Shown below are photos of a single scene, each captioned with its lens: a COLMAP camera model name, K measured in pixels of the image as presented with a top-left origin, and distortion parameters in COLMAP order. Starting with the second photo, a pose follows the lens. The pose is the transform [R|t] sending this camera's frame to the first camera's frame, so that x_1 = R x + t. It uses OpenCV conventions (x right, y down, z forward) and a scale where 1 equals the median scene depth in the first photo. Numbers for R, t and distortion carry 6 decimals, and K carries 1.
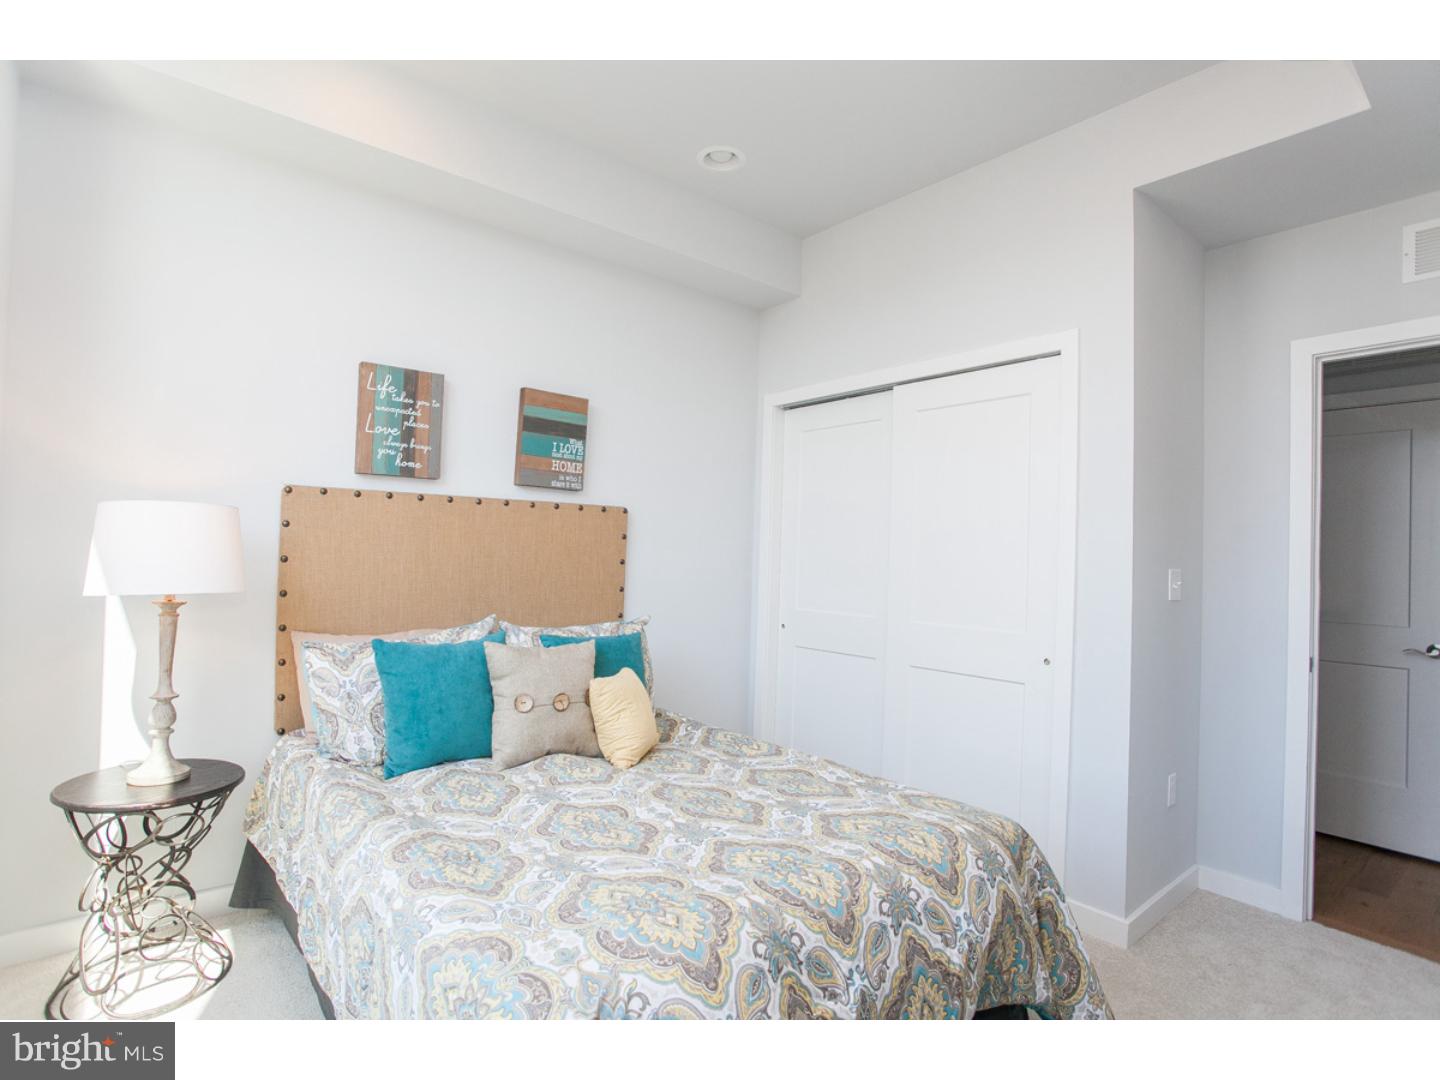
lens RADIAL K [[742.7, 0, 709.0], [0, 742.7, 539.9], [0, 0, 1]] dist [-0.042554, 0.001947]
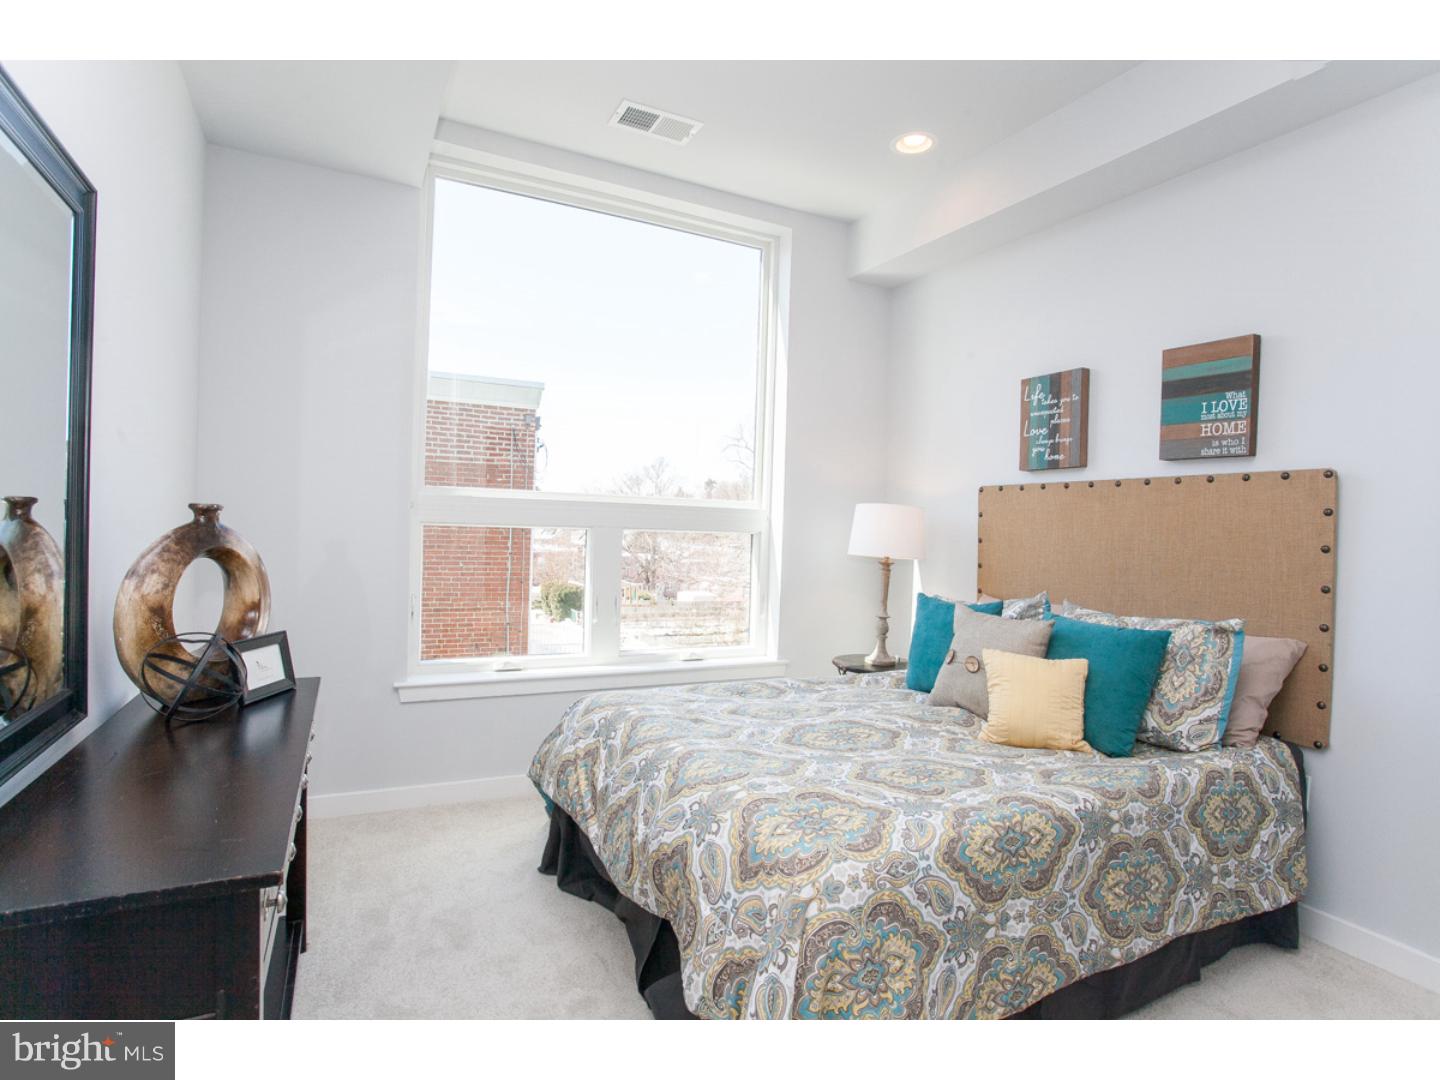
lens RADIAL K [[745.4, 0, 709.0], [0, 745.4, 542.1], [0, 0, 1]] dist [-0.043947, 0.001339]
pose [[-0.214480, -0.018377, -0.976555, 0.777032], [-0.020013, 0.999696, -0.014417, 0.052034], [0.976523, 0.016452, -0.214783, 0.704354]]
